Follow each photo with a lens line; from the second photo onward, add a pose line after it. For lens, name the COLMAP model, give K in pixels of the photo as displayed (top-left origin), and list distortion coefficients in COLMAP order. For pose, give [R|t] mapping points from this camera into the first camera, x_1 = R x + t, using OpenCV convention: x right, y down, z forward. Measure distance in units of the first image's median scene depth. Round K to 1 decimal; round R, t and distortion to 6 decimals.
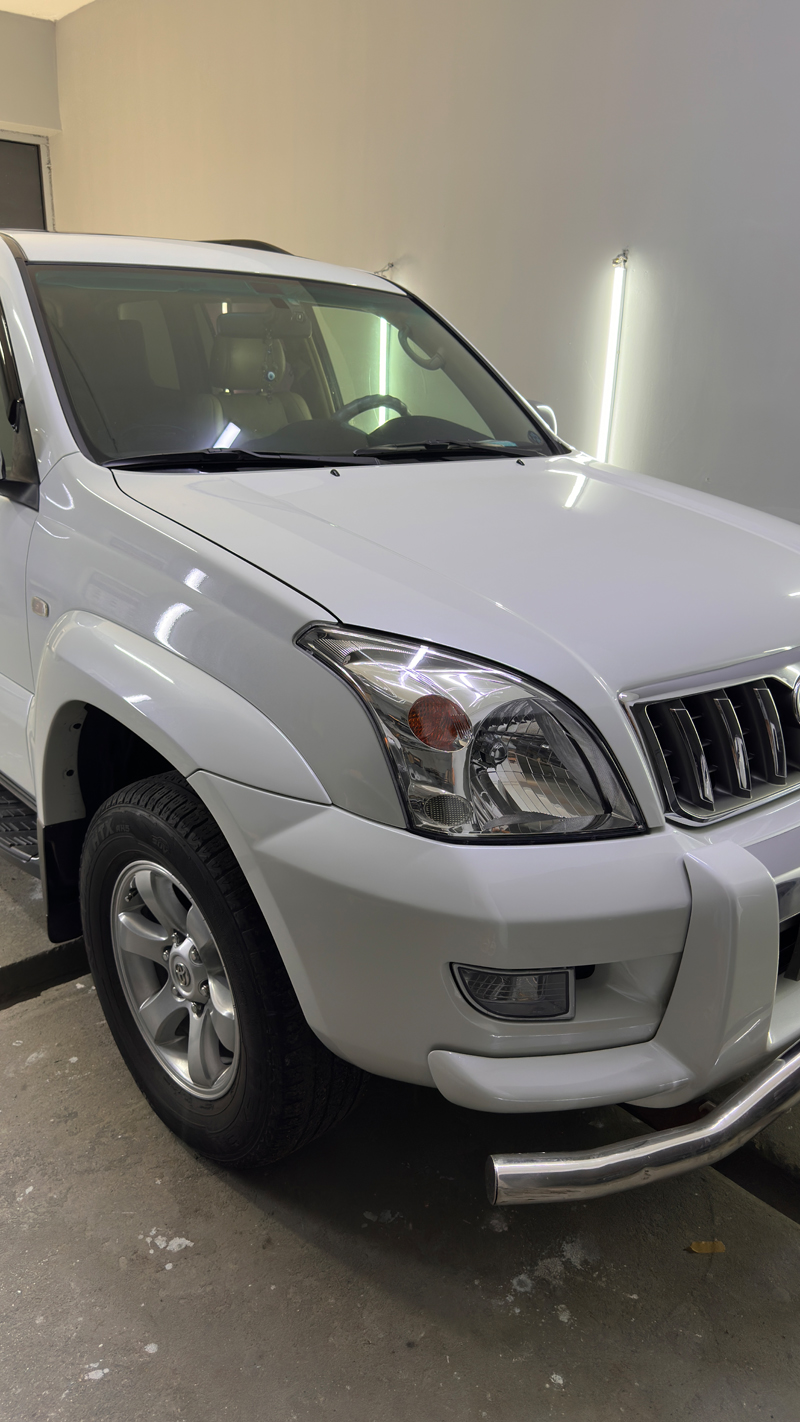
lens RADIAL K [[1010.4, 0, 408.2], [0, 1010.4, 707.6], [0, 0, 1]] dist [0.029192, -0.034611]
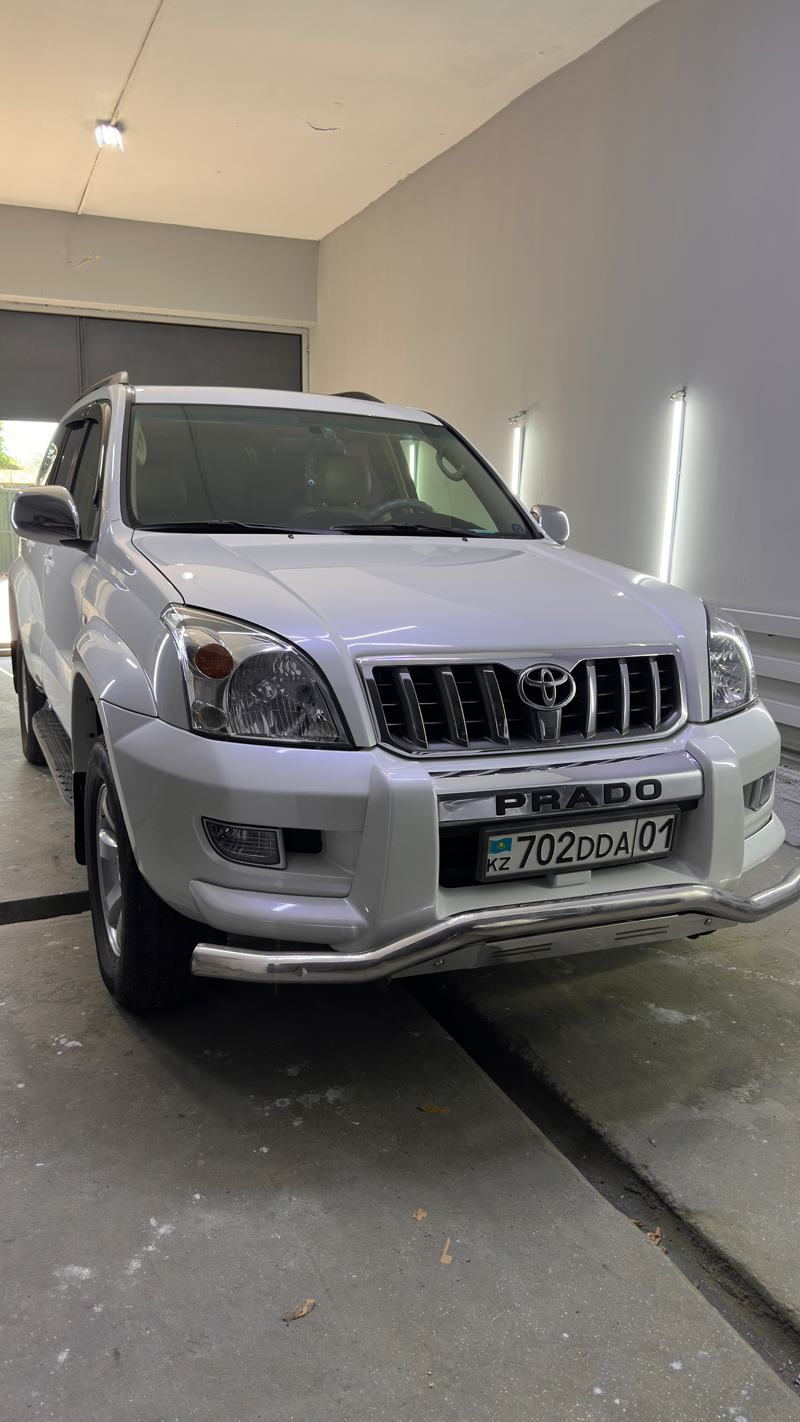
lens RADIAL K [[1009.7, 0, 406.9], [0, 1009.7, 704.2], [0, 0, 1]] dist [0.032275, -0.038119]
pose [[0.955372, 0.049088, -0.291298, 0.599318], [-0.092050, 0.986470, -0.135660, 0.205399], [0.280698, 0.156420, 0.946964, -0.282370]]
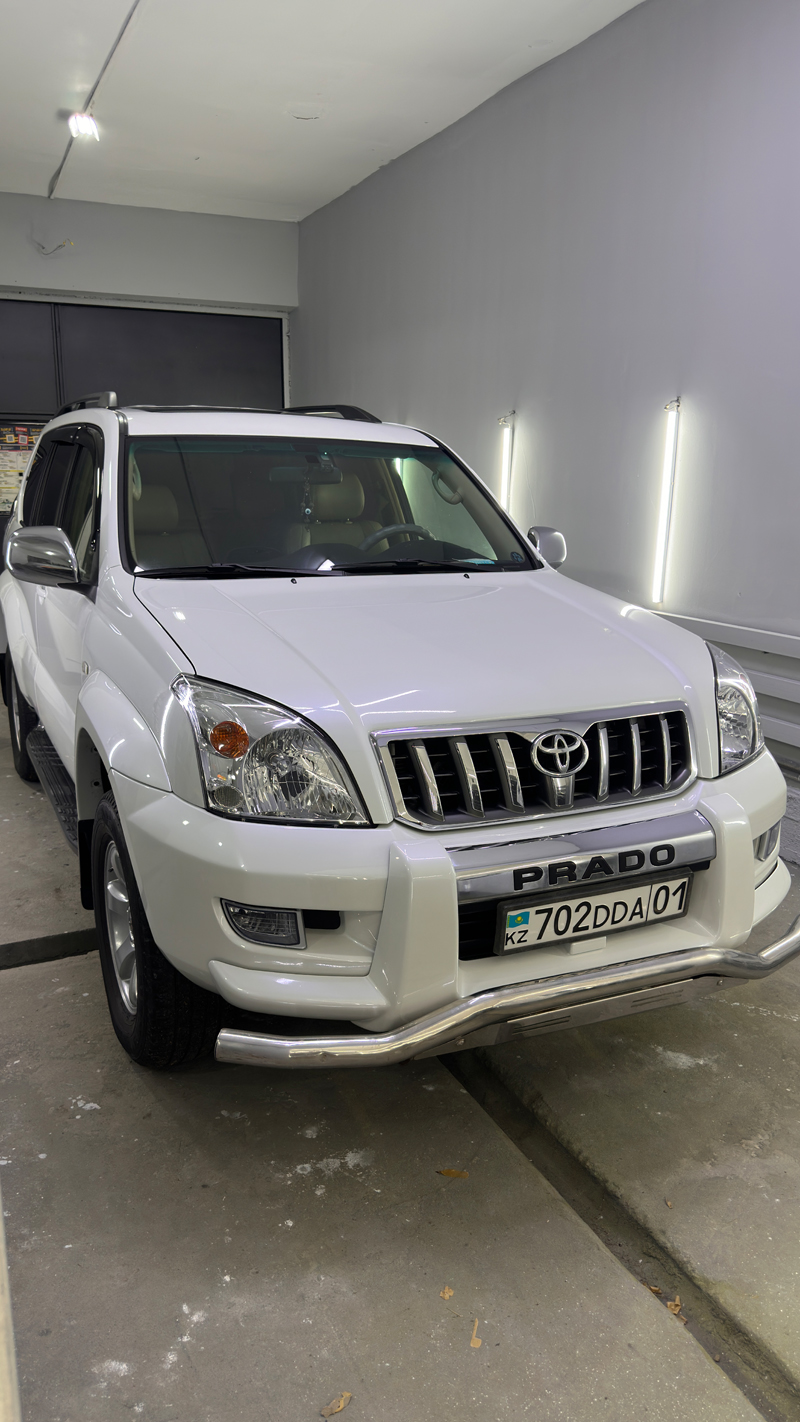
lens RADIAL K [[1010.4, 0, 408.2], [0, 1010.4, 707.6], [0, 0, 1]] dist [0.029192, -0.034611]
pose [[0.962348, 0.048366, -0.267482, 0.549107], [-0.077017, 0.992234, -0.097676, 0.075128], [0.260680, 0.114599, 0.958599, -0.312428]]
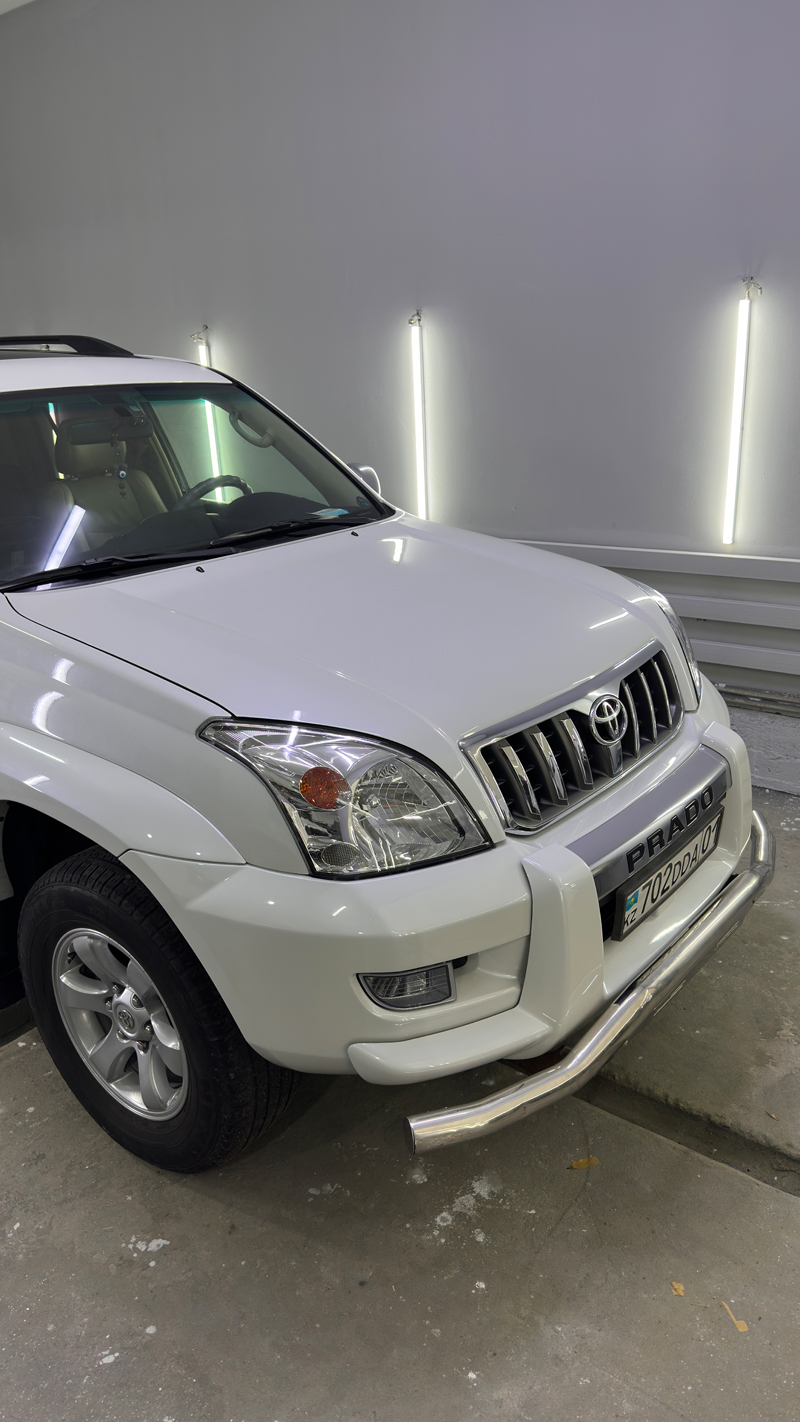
lens RADIAL K [[997.3, 0, 400.0], [0, 997.3, 711.0], [0, 0, 1]] dist [0.021891, -0.029534]
pose [[0.982558, -0.126598, 0.136206, -0.027090], [0.125944, 0.991946, 0.013447, -0.068320], [-0.136811, 0.003942, 0.990589, -0.194986]]
